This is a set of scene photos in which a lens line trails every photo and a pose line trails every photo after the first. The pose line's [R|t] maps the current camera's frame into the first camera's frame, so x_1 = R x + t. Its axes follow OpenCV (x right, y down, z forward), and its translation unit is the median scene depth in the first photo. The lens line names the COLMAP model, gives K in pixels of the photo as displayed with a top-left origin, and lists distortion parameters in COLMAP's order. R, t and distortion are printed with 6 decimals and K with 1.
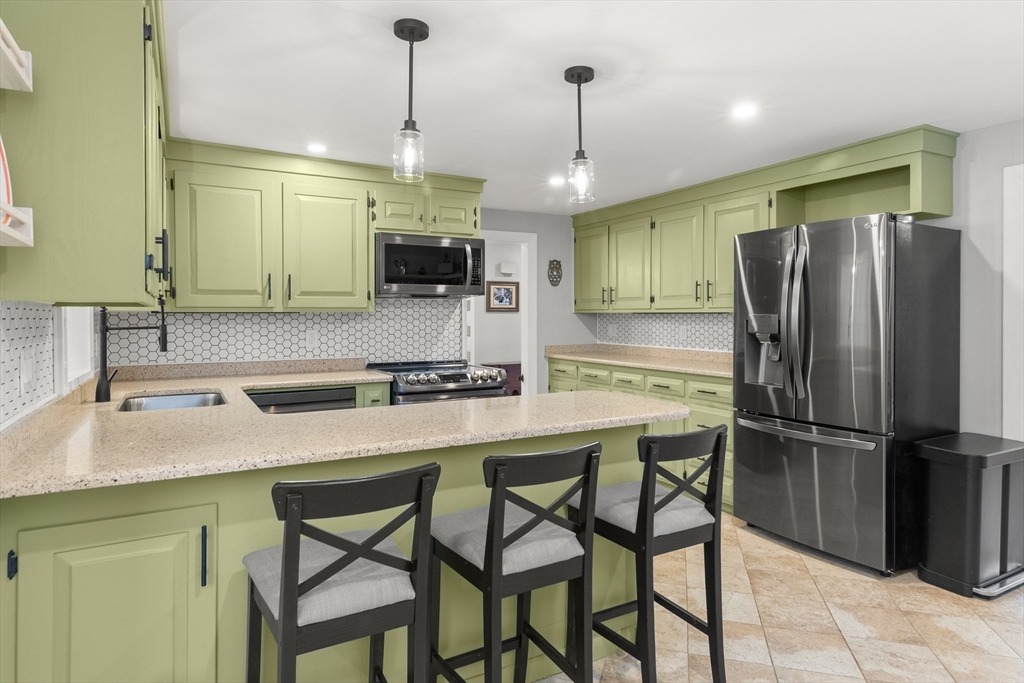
lens RADIAL K [[594.1, 0, 513.3], [0, 594.1, 303.8], [0, 0, 1]] dist [-0.001554, -0.001474]
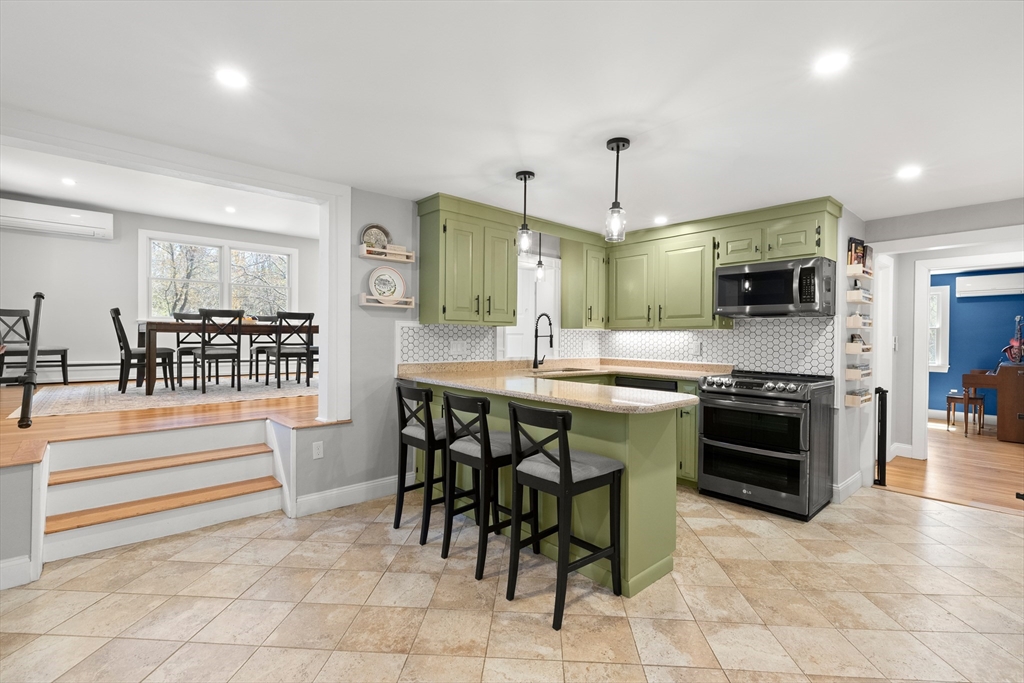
lens RADIAL K [[467.3, 0, 517.1], [0, 467.3, 335.3], [0, 0, 1]] dist [0.000531, 0.000220]
pose [[0.216504, 0.004658, -0.976271, 0.615256], [0.009531, 0.999931, 0.006884, 0.014726], [0.976235, -0.010796, 0.216445, 0.320131]]
